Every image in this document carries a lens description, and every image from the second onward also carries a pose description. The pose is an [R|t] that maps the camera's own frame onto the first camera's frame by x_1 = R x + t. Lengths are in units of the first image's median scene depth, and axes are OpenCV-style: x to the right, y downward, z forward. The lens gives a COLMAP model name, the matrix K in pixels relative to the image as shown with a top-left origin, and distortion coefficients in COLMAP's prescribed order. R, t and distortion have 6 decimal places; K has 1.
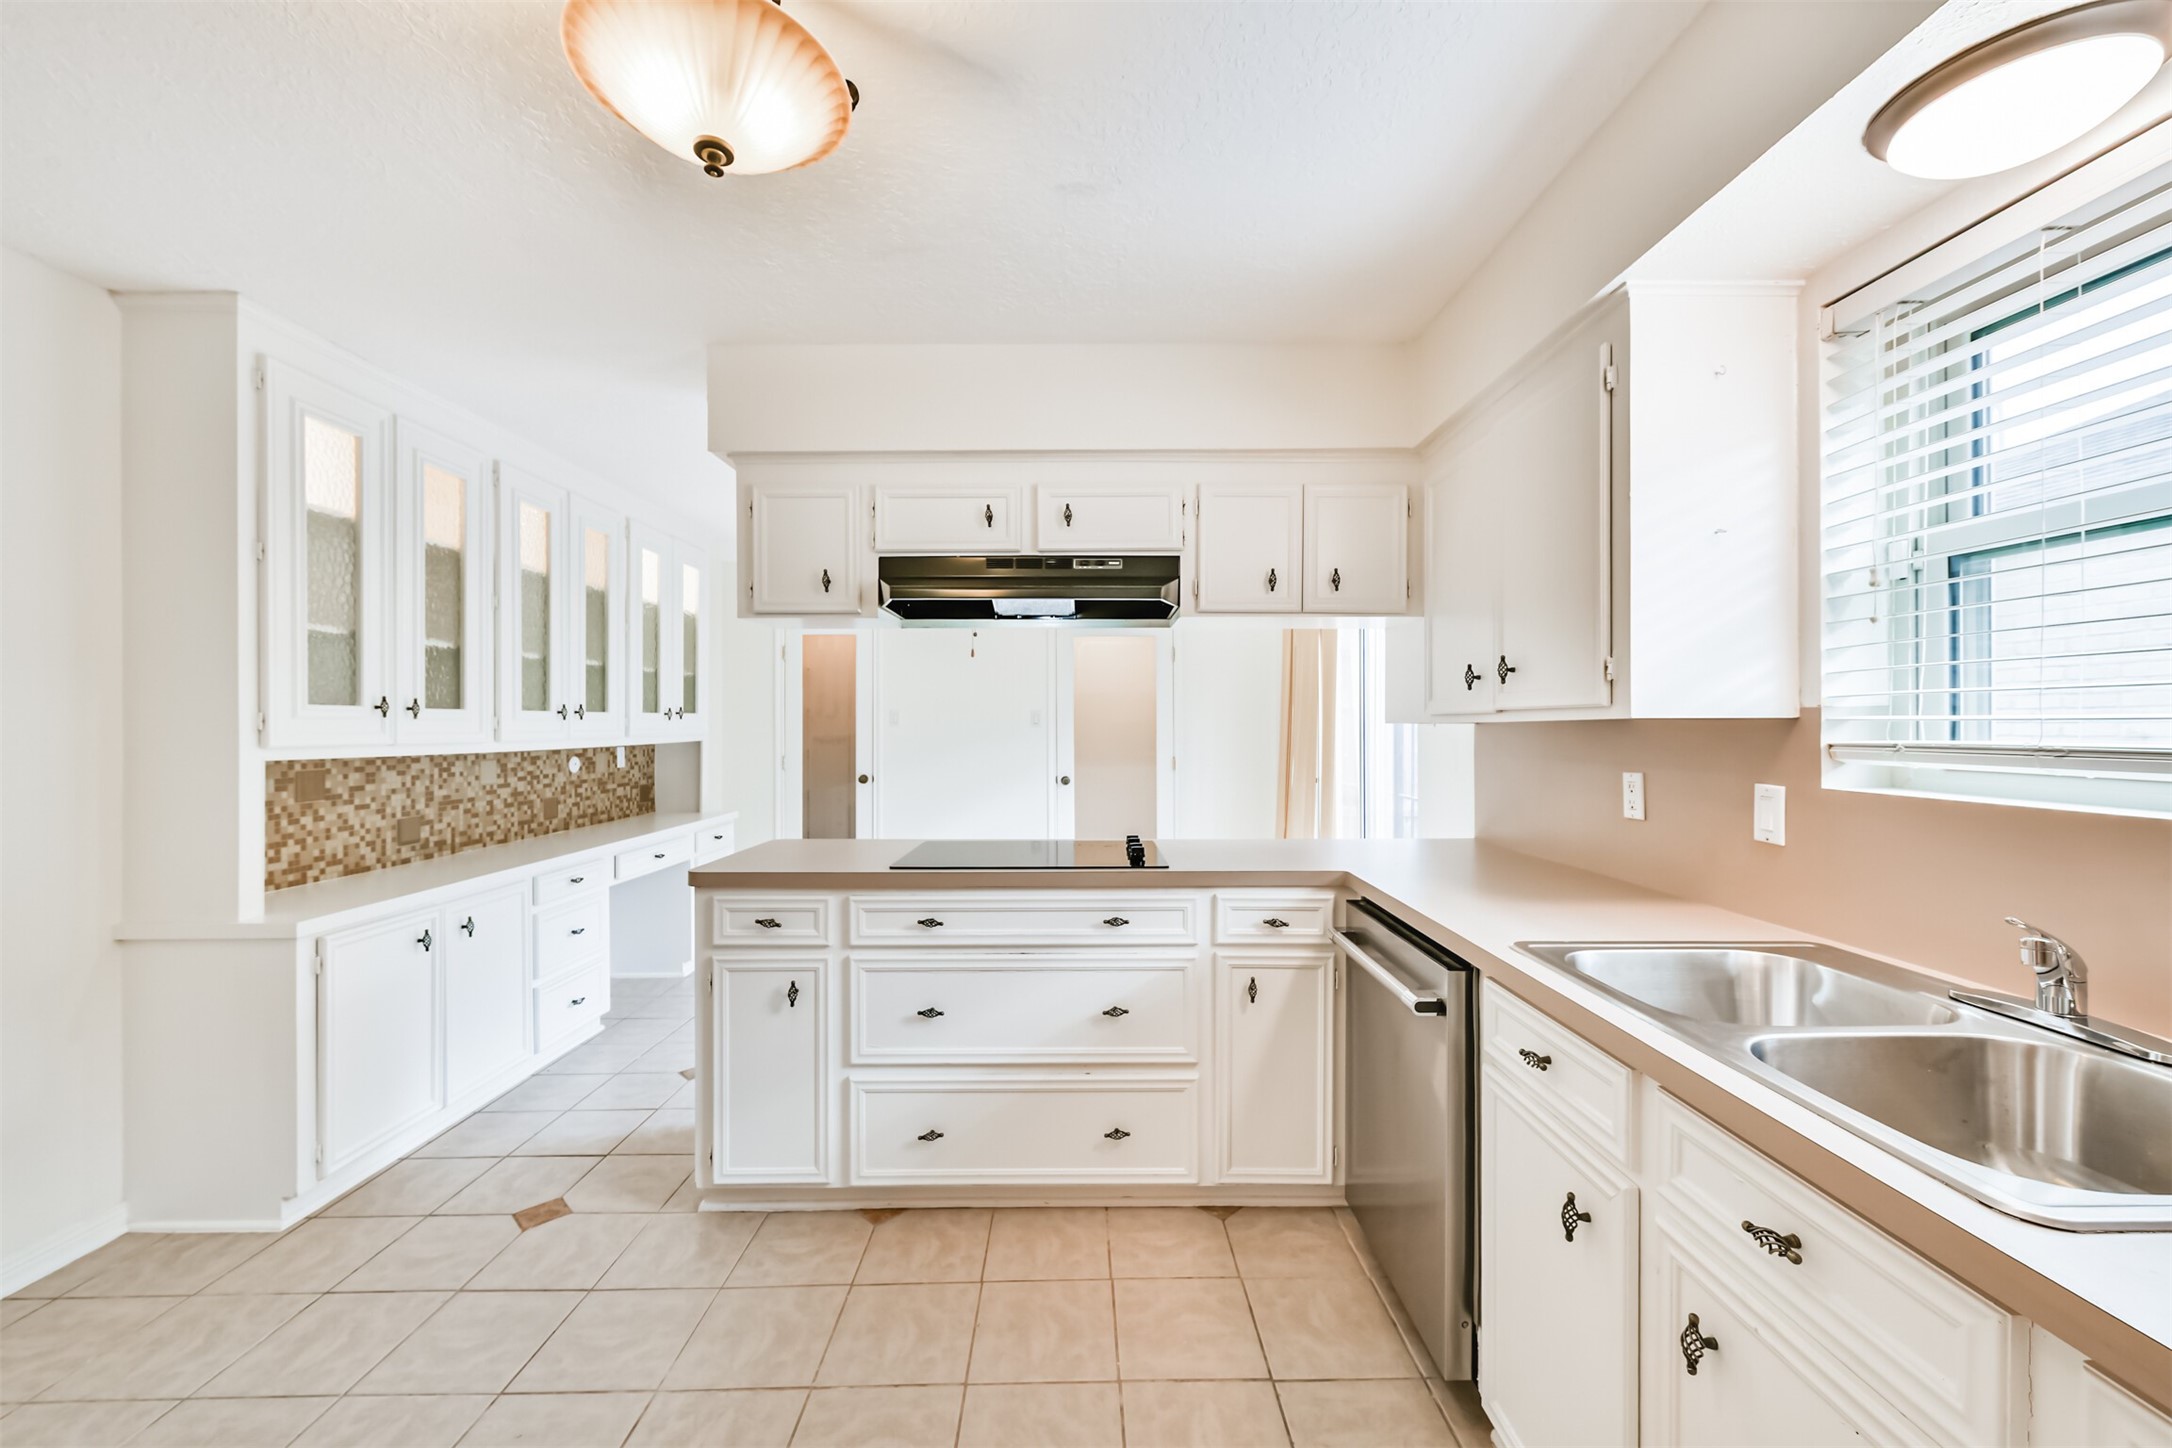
lens RADIAL K [[836.5, 0, 1086.0], [0, 836.5, 724.0], [0, 0, 1]] dist [0.002610, 0.000146]
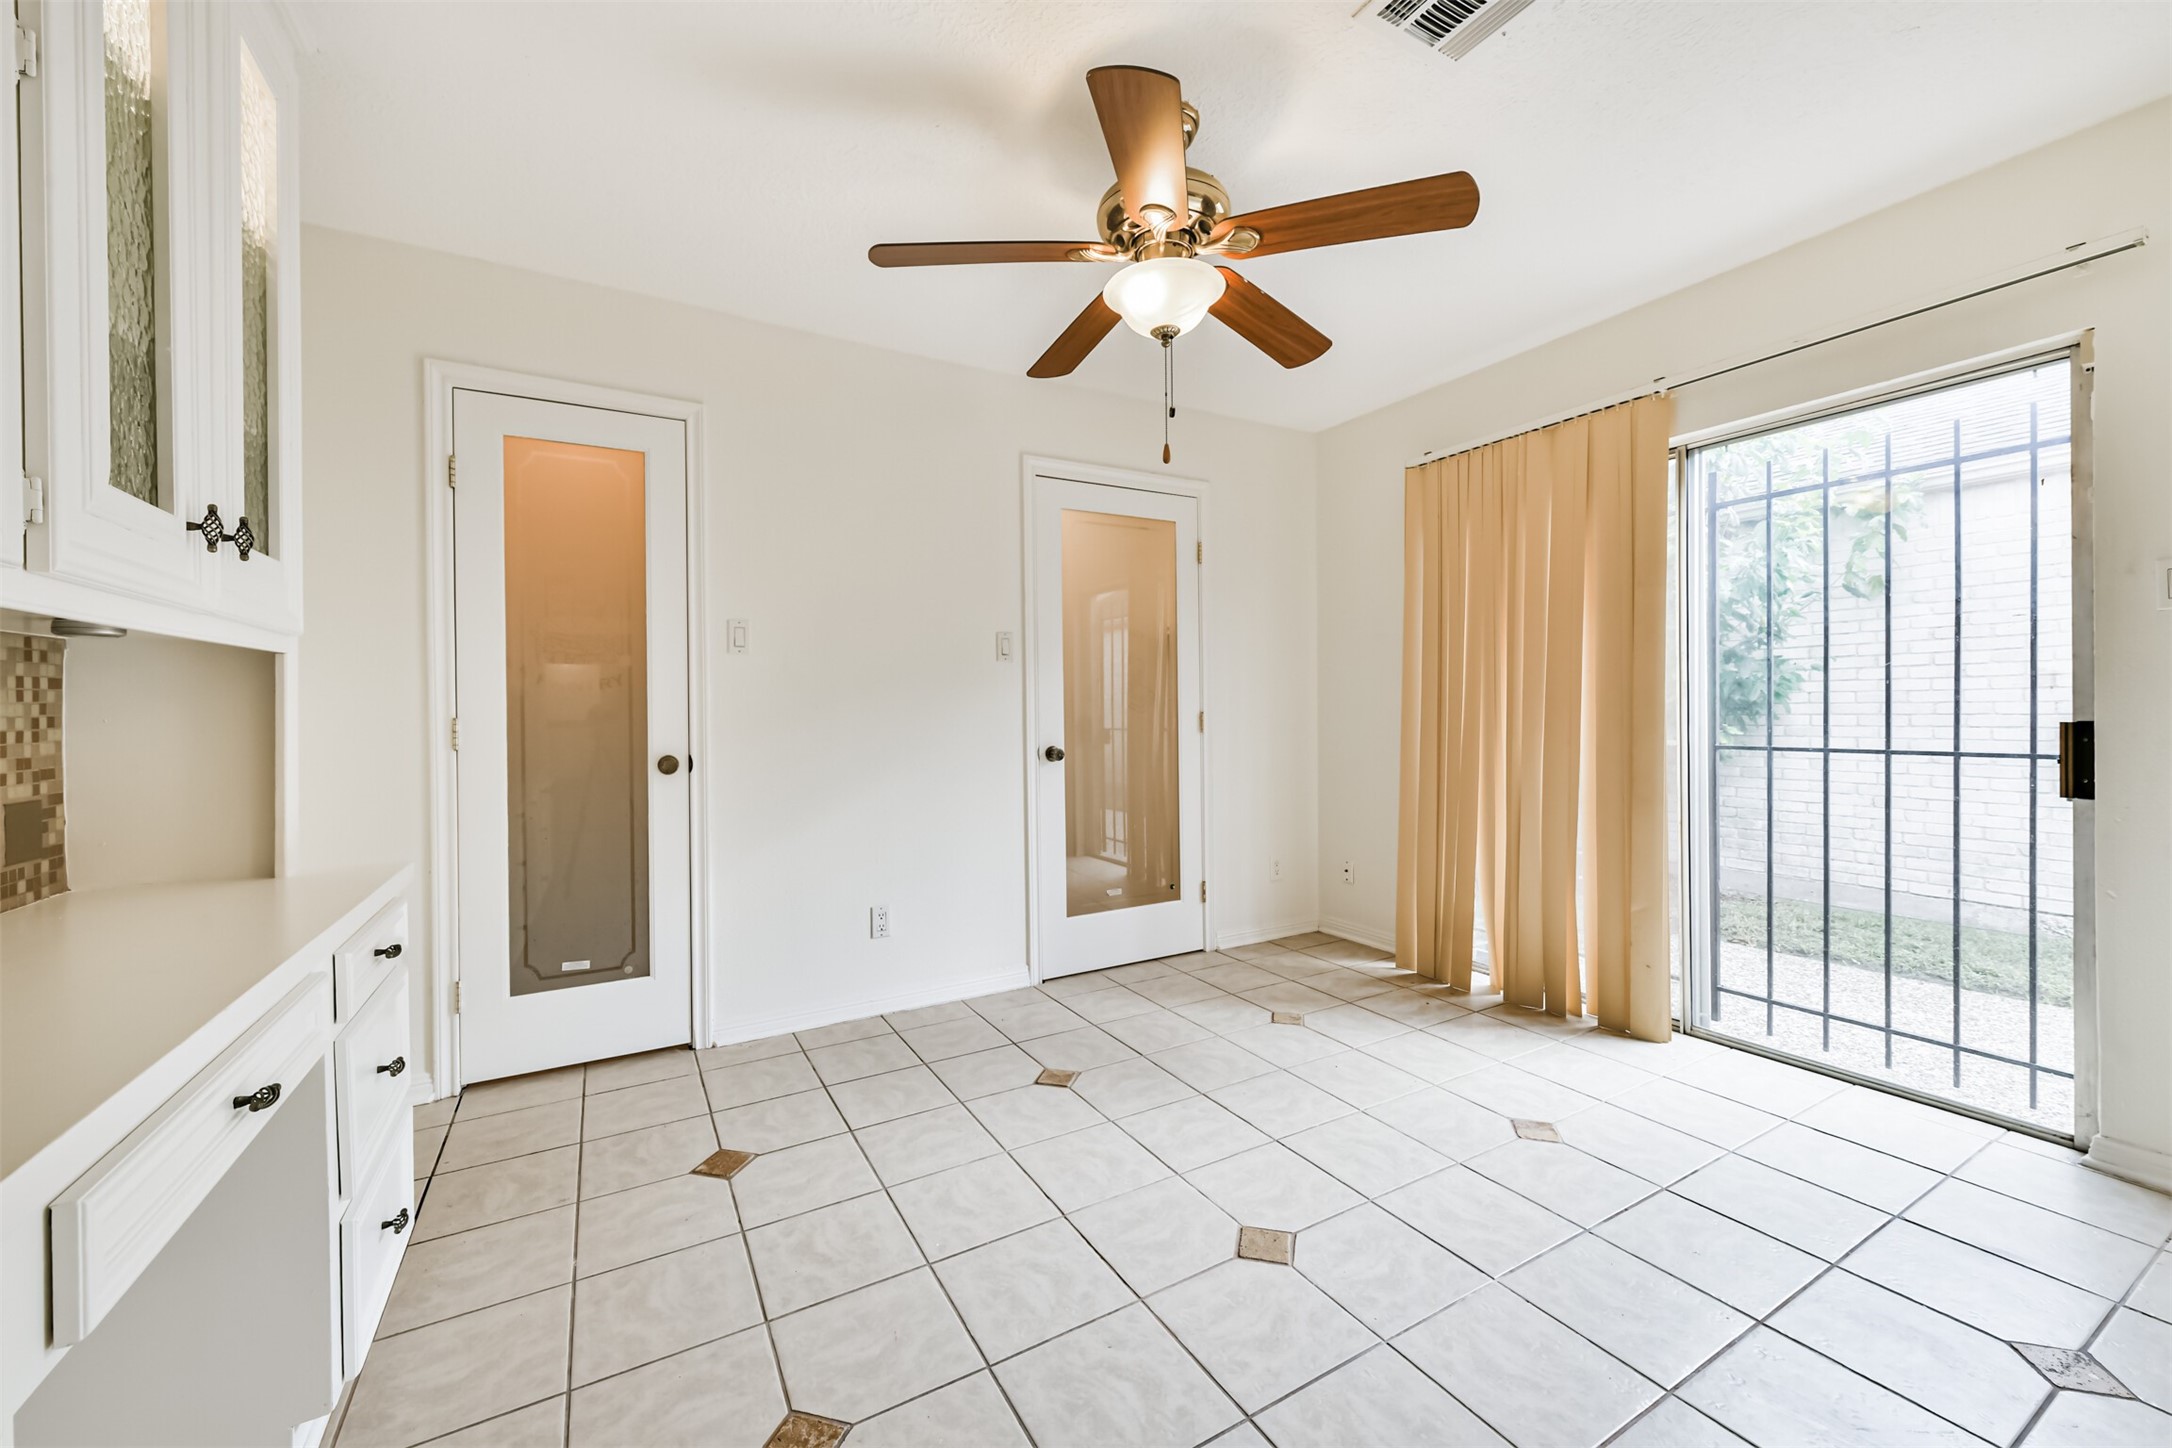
lens RADIAL K [[845.9, 0, 1091.2], [0, 845.9, 713.7], [0, 0, 1]] dist [0.001324, 0.000049]
pose [[0.873496, -0.010561, 0.486717, -0.579527], [0.008359, 0.999943, 0.006695, 0.072455], [-0.486759, -0.001780, 0.873534, 0.941532]]
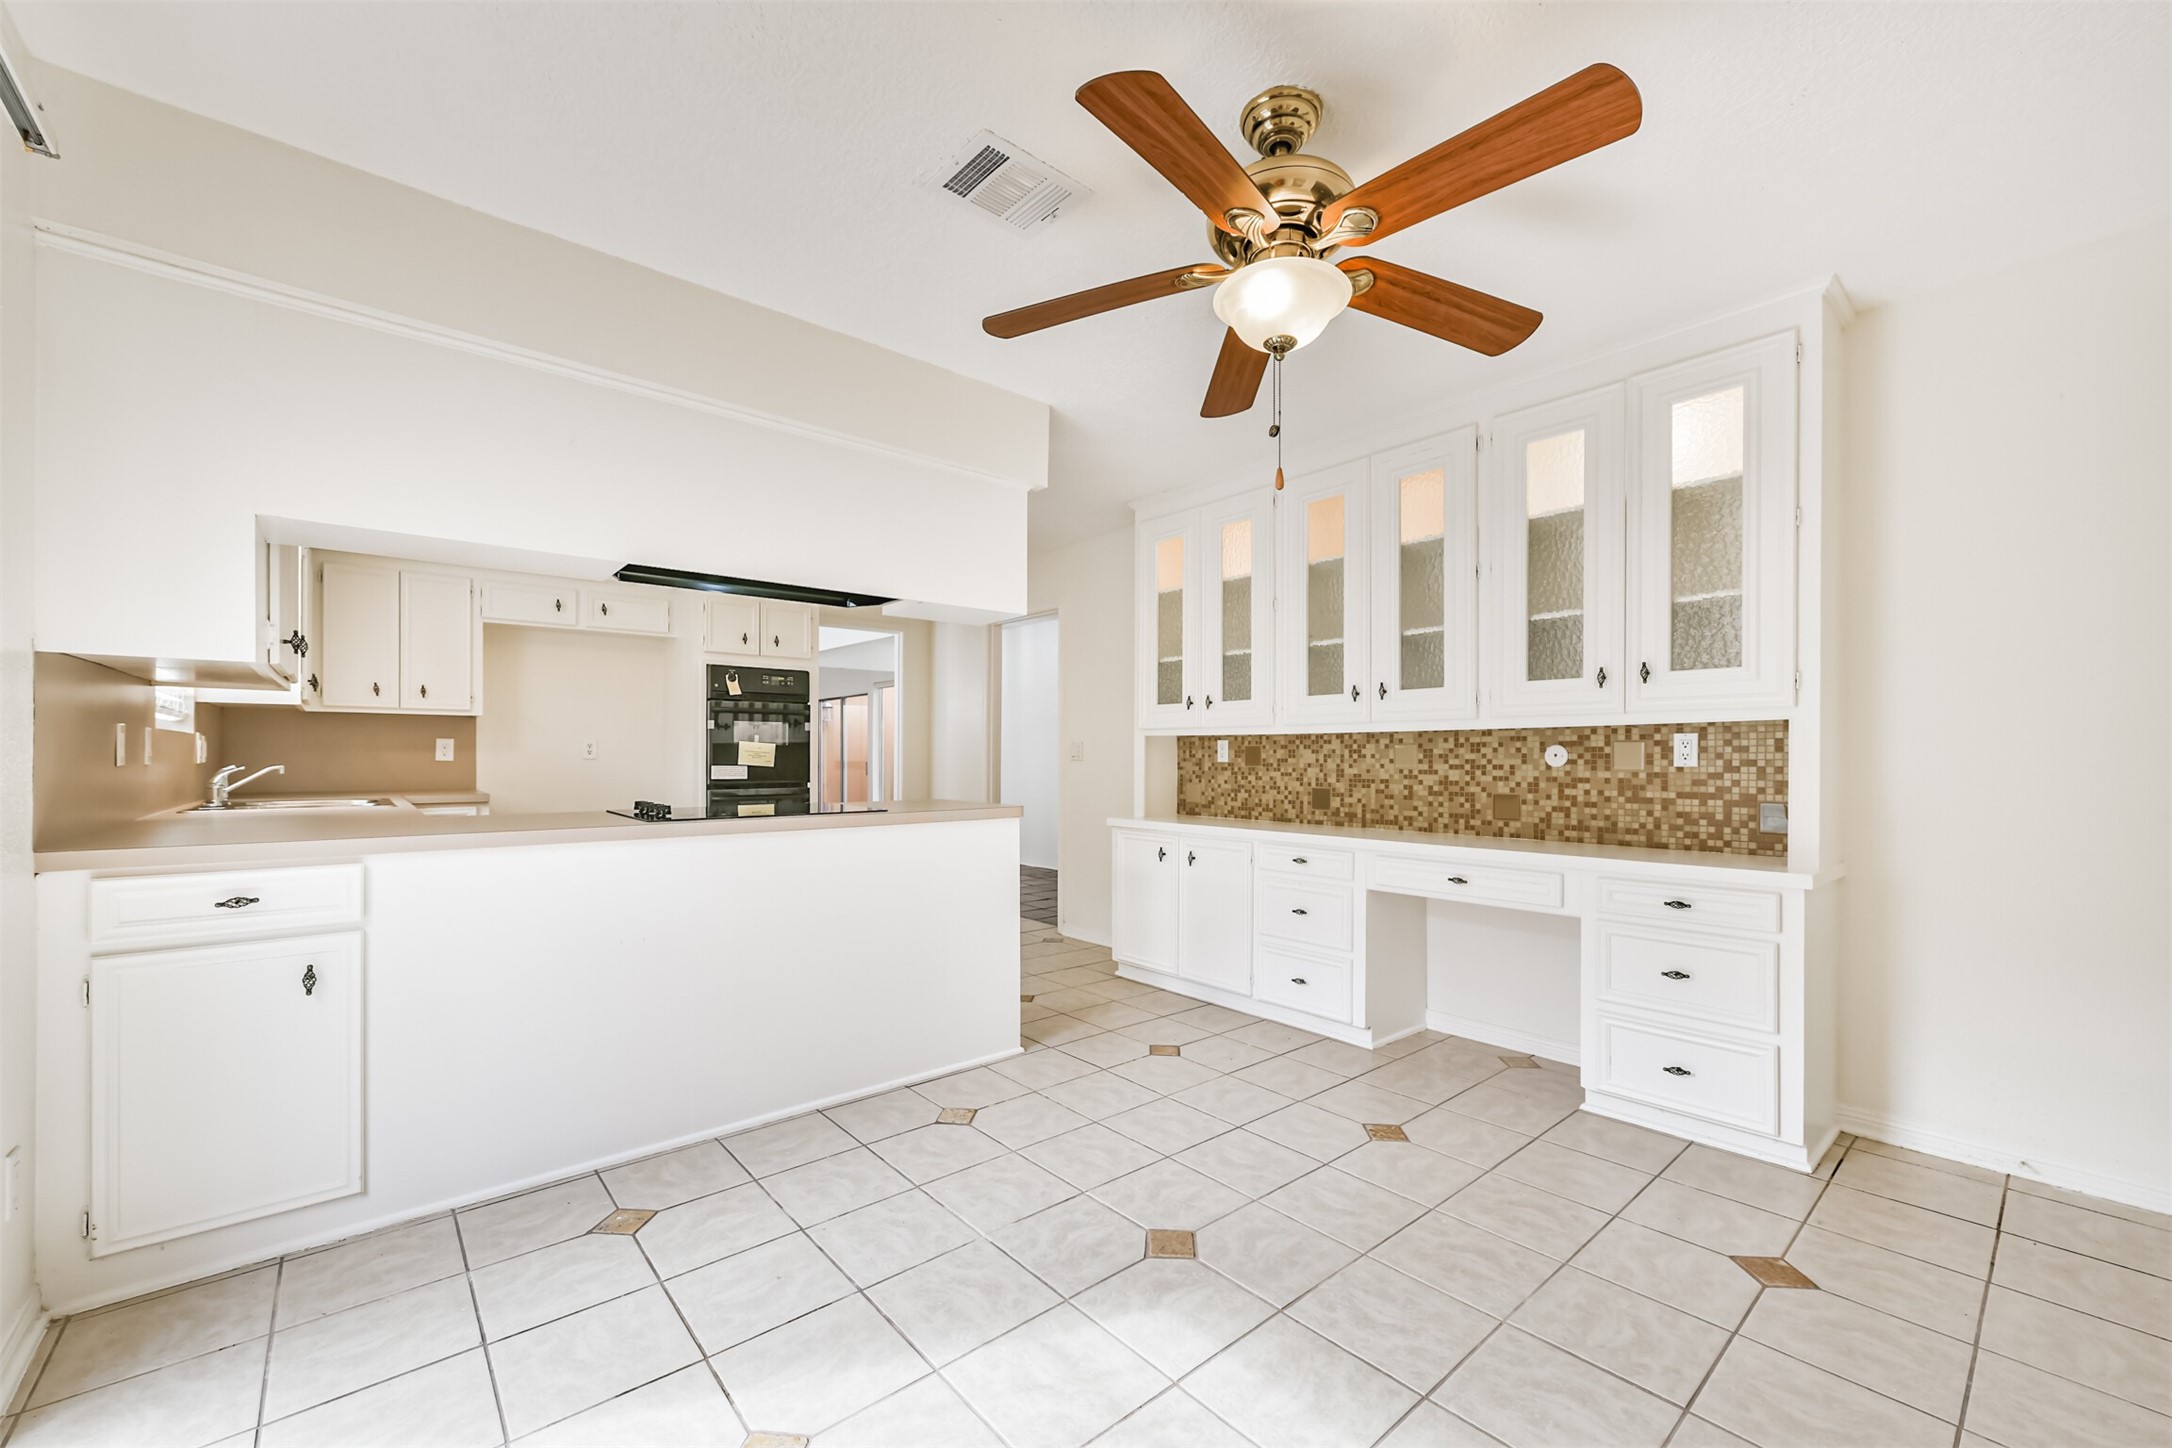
lens RADIAL K [[854.6, 0, 1086.7], [0, 854.6, 740.7], [0, 0, 1]] dist [0.001036, 0.000078]
pose [[-0.768067, -0.012008, -0.640256, 0.283583], [-0.000539, 0.999836, -0.018104, 0.069064], [0.640369, -0.013560, -0.767948, 1.855485]]
